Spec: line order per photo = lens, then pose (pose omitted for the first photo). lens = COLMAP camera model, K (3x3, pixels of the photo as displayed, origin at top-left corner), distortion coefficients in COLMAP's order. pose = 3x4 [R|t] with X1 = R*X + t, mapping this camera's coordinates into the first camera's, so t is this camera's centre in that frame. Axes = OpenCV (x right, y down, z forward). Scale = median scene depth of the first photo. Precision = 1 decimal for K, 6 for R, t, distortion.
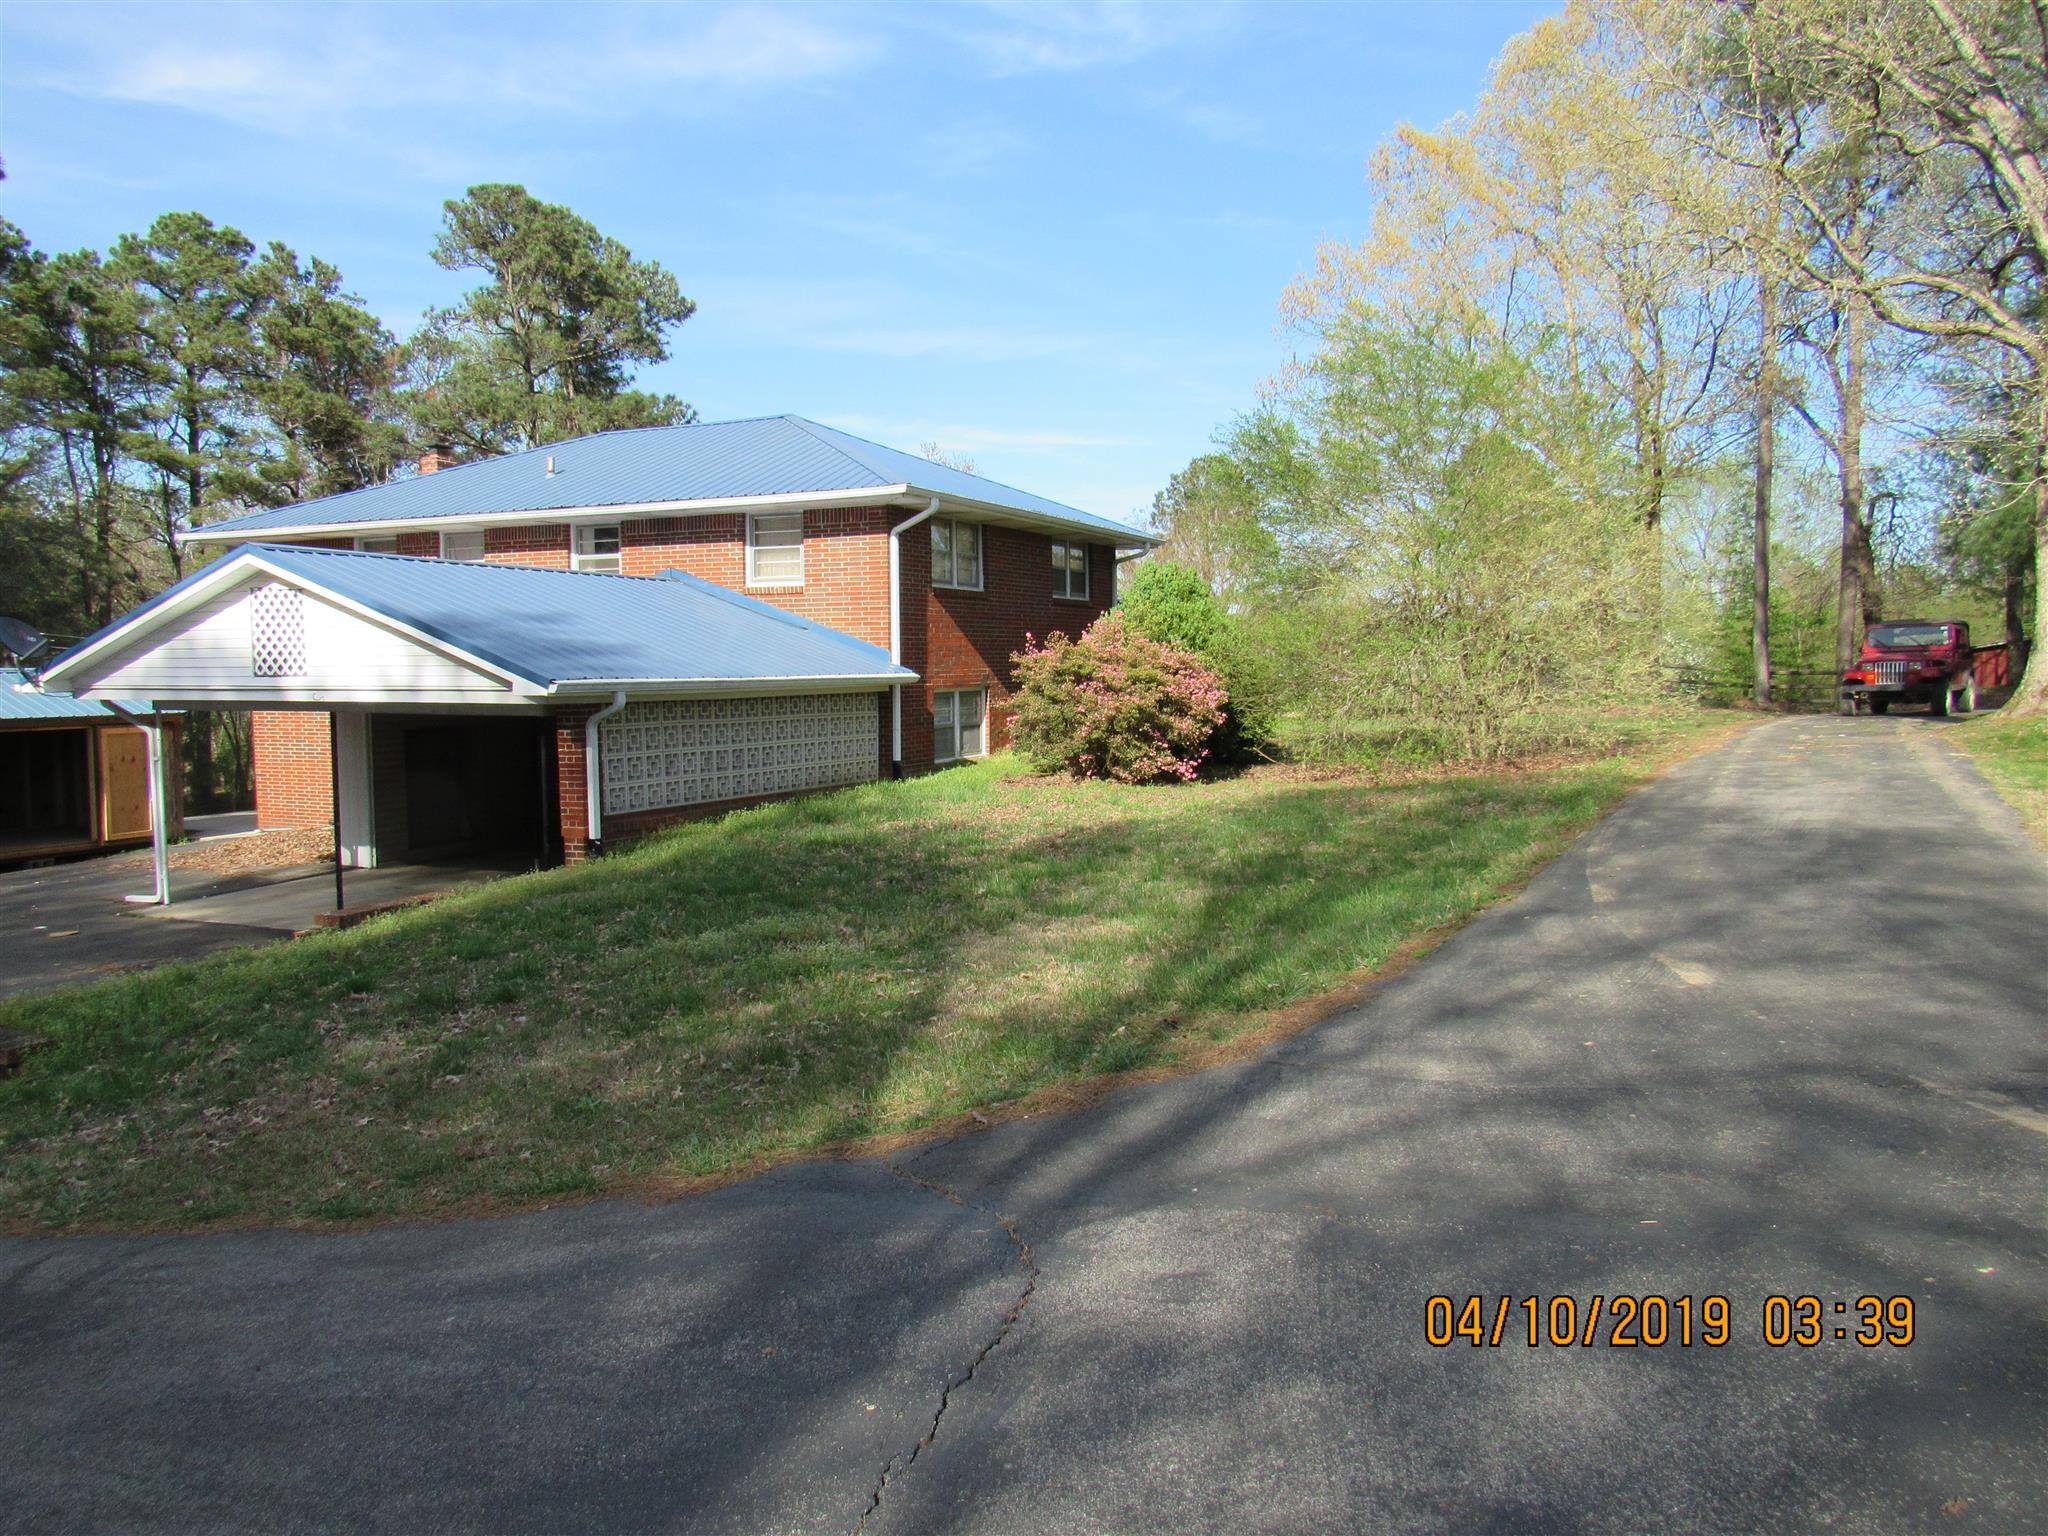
lens RADIAL K [[1486.7, 0, 1024.0], [0, 1486.7, 768.0], [0, 0, 1]] dist [-0.024944, -0.001823]
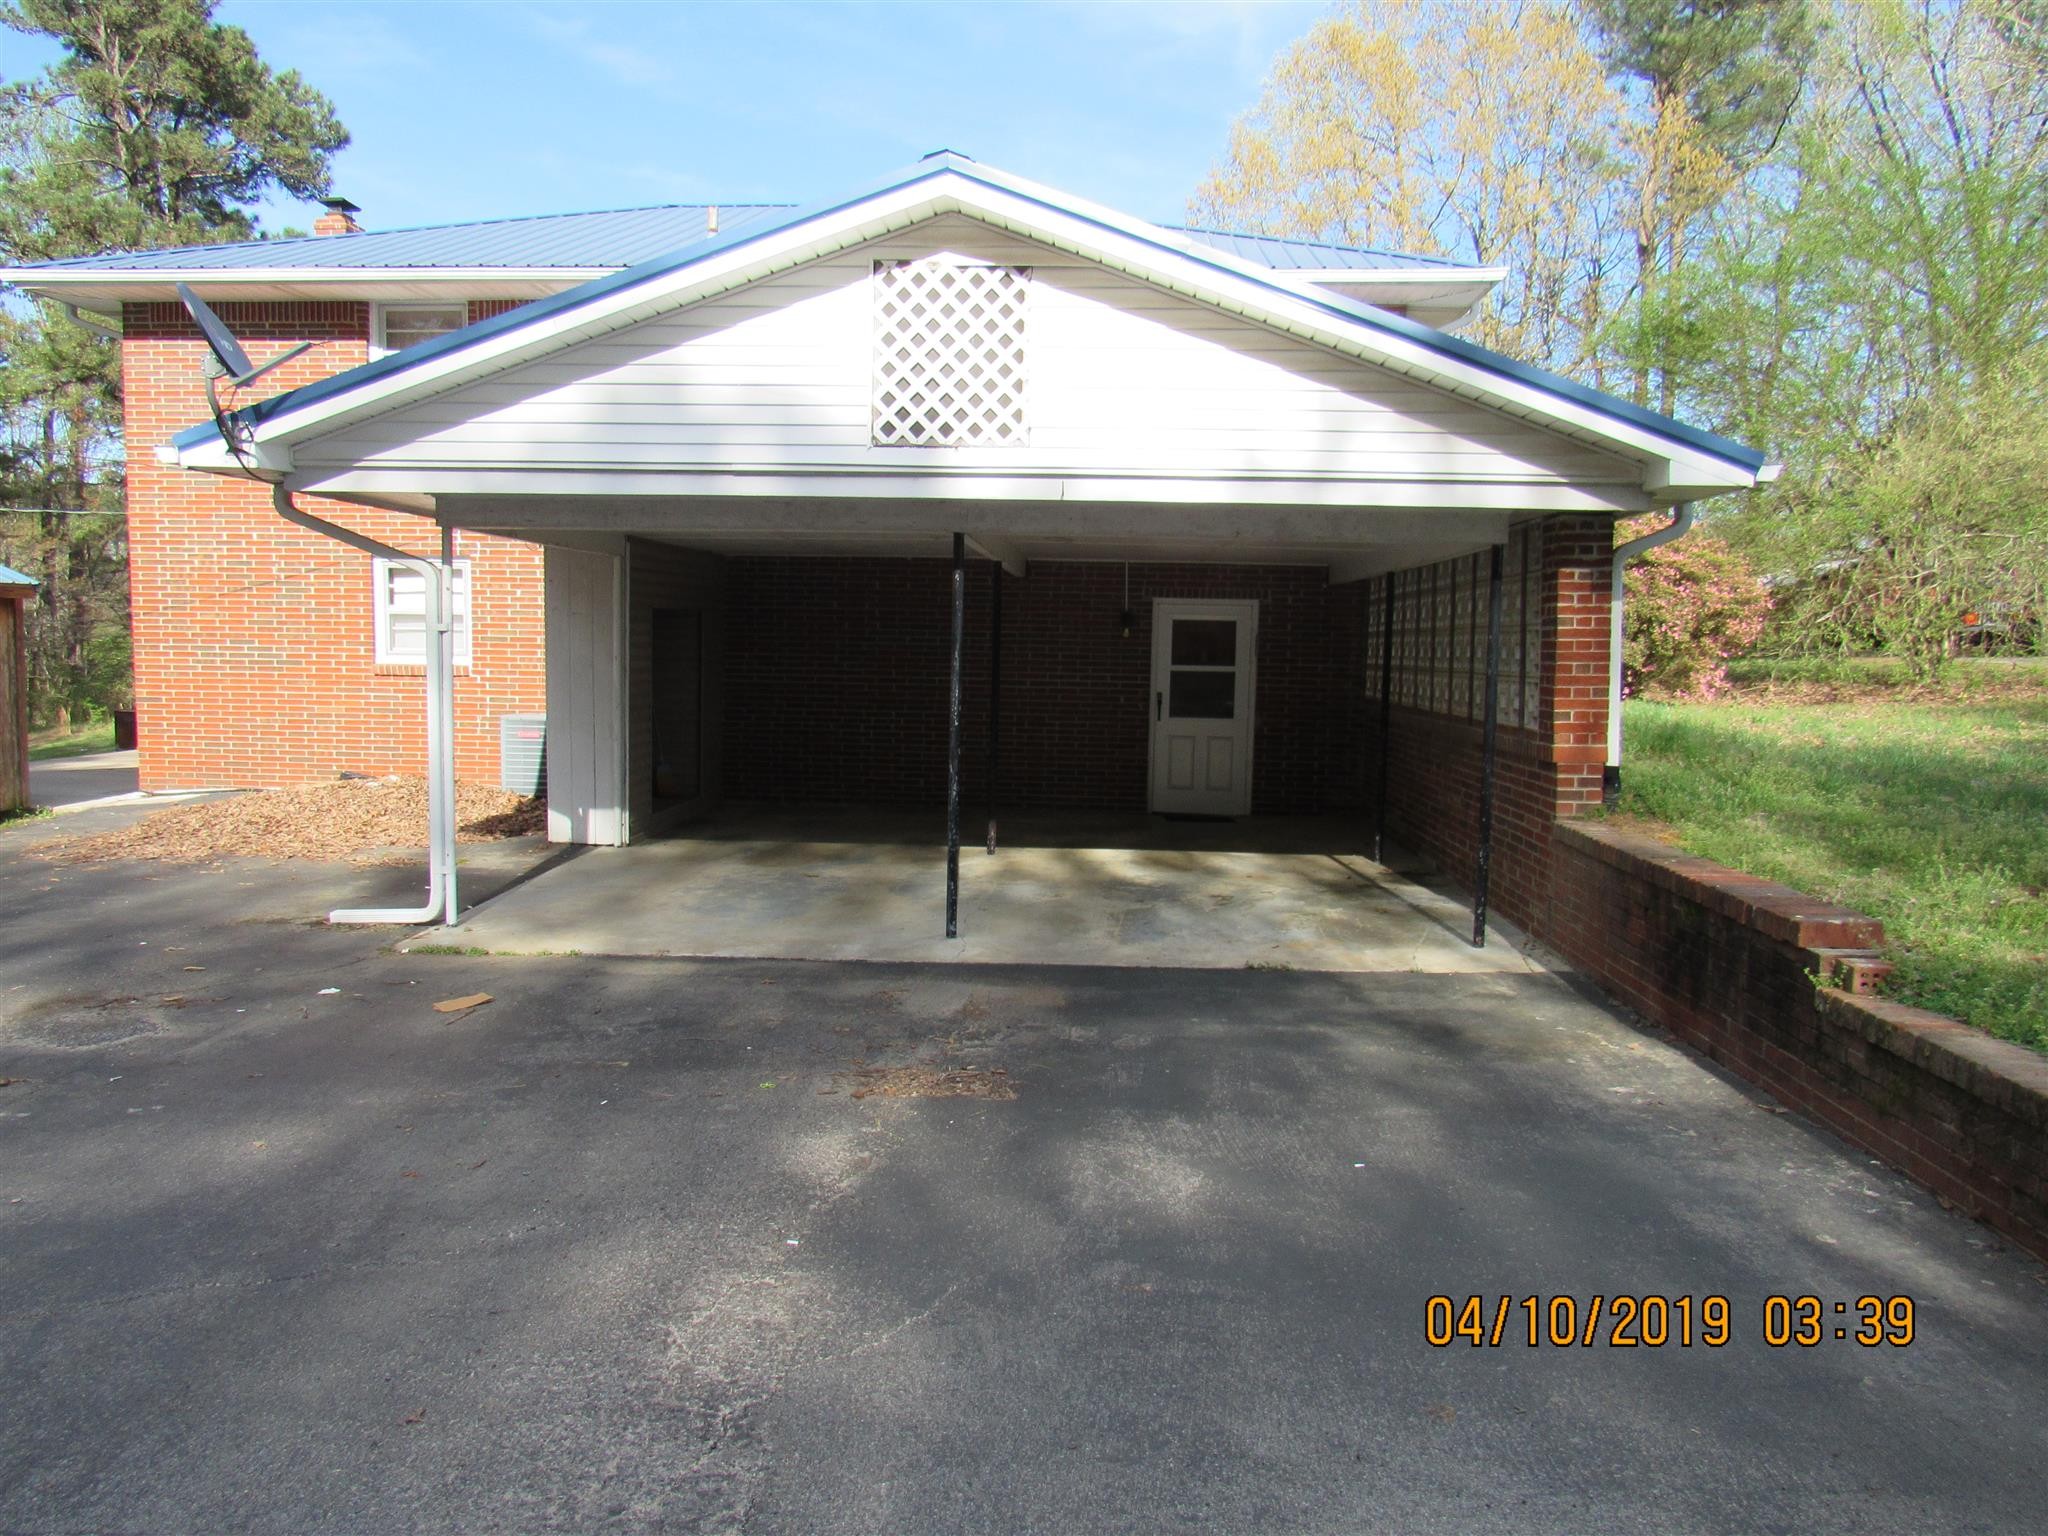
lens RADIAL K [[1486.7, 0, 1024.0], [0, 1486.7, 768.0], [0, 0, 1]] dist [-0.024944, -0.001823]
pose [[0.932420, -0.008621, 0.361273, -0.212210], [0.002284, 0.999836, 0.017966, 0.011529], [-0.361369, -0.015927, 0.932287, 0.170613]]
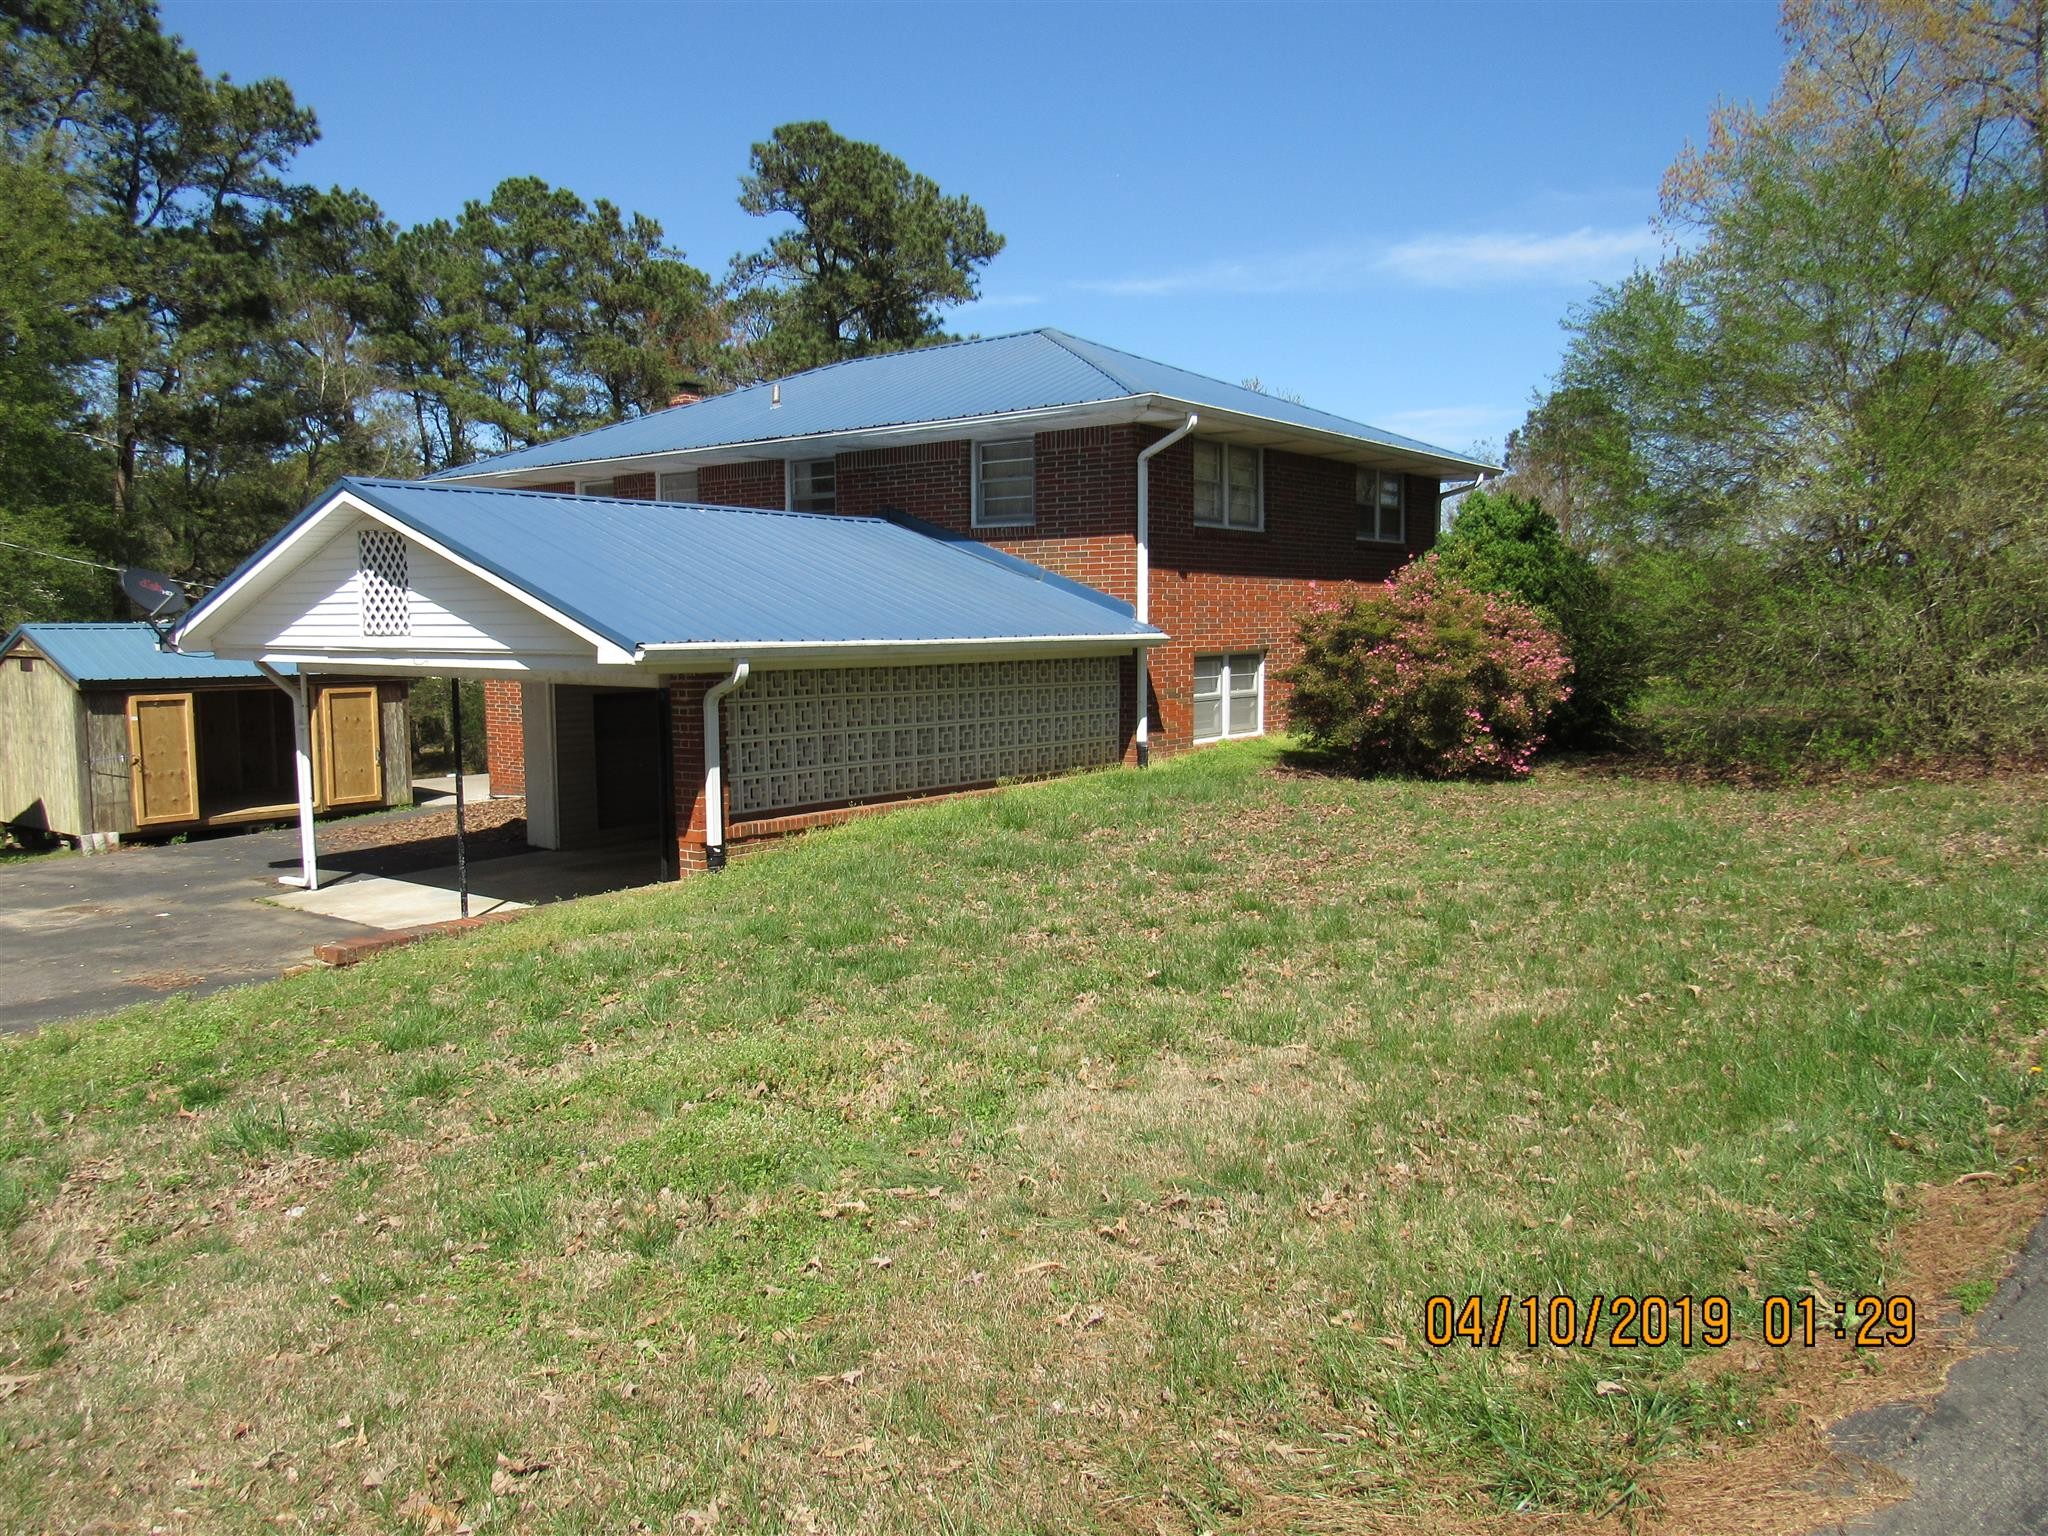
lens RADIAL K [[1486.7, 0, 1024.0], [0, 1486.7, 768.0], [0, 0, 1]] dist [-0.024944, -0.001823]
pose [[0.974196, 0.022993, -0.224528, 0.014284], [-0.016085, 0.999341, 0.032549, -0.006614], [0.225128, -0.028097, 0.973924, 0.082441]]
